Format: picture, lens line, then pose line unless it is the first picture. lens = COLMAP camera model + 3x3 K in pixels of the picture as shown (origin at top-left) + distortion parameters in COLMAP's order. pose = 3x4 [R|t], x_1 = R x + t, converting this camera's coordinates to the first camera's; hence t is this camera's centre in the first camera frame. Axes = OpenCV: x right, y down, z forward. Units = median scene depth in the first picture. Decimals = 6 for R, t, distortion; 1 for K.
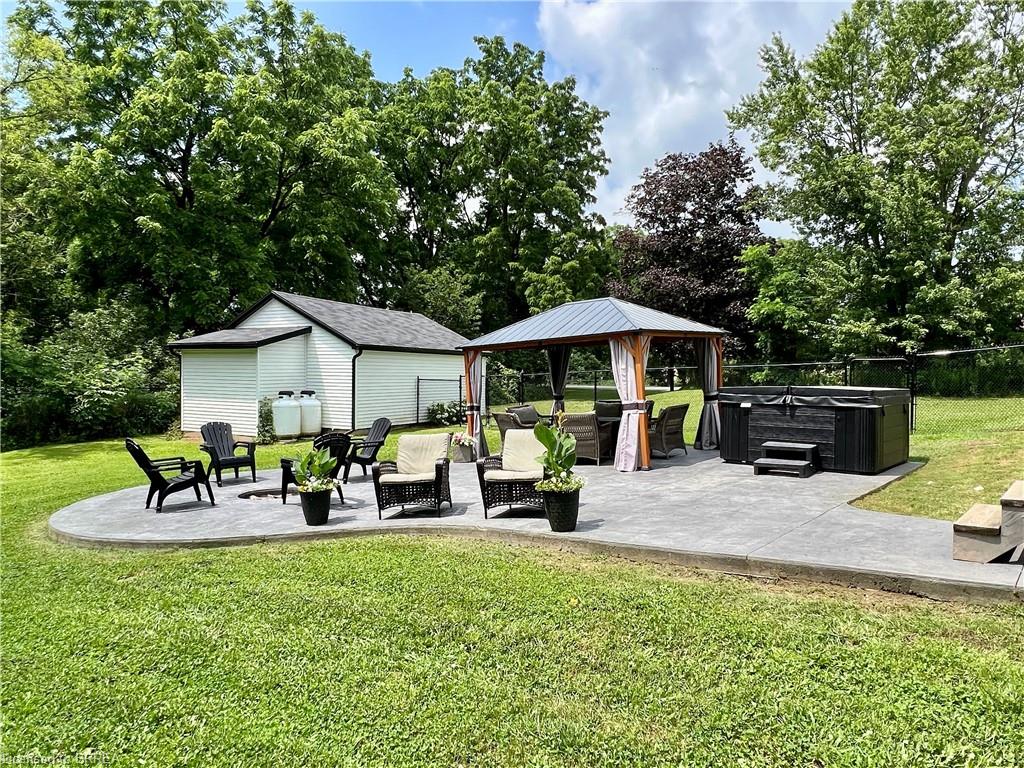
lens RADIAL K [[623.9, 0, 512.0], [0, 623.9, 384.0], [0, 0, 1]] dist [-0.042222, -0.000441]
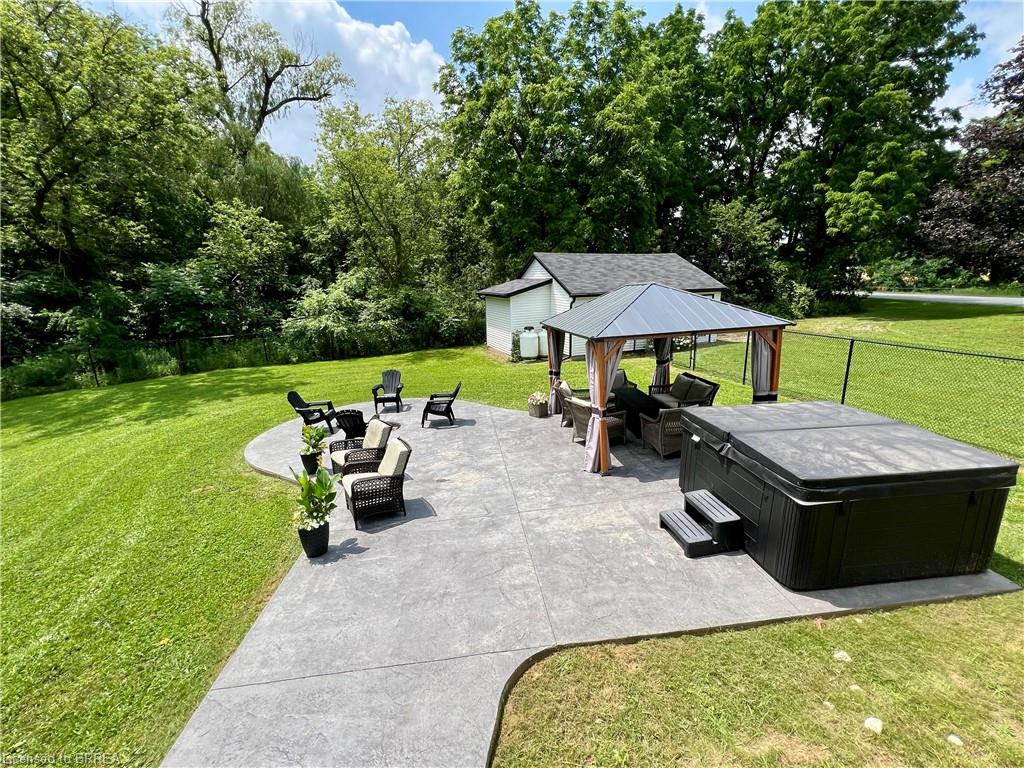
lens RADIAL K [[413.3, 0, 512.0], [0, 413.3, 384.0], [0, 0, 1]] dist [0.000216, -0.000496]
pose [[0.777507, 0.125379, -0.616249, 0.079068], [0.015383, 0.975839, 0.217948, -0.024657], [0.628686, -0.178936, 0.756793, 0.073891]]
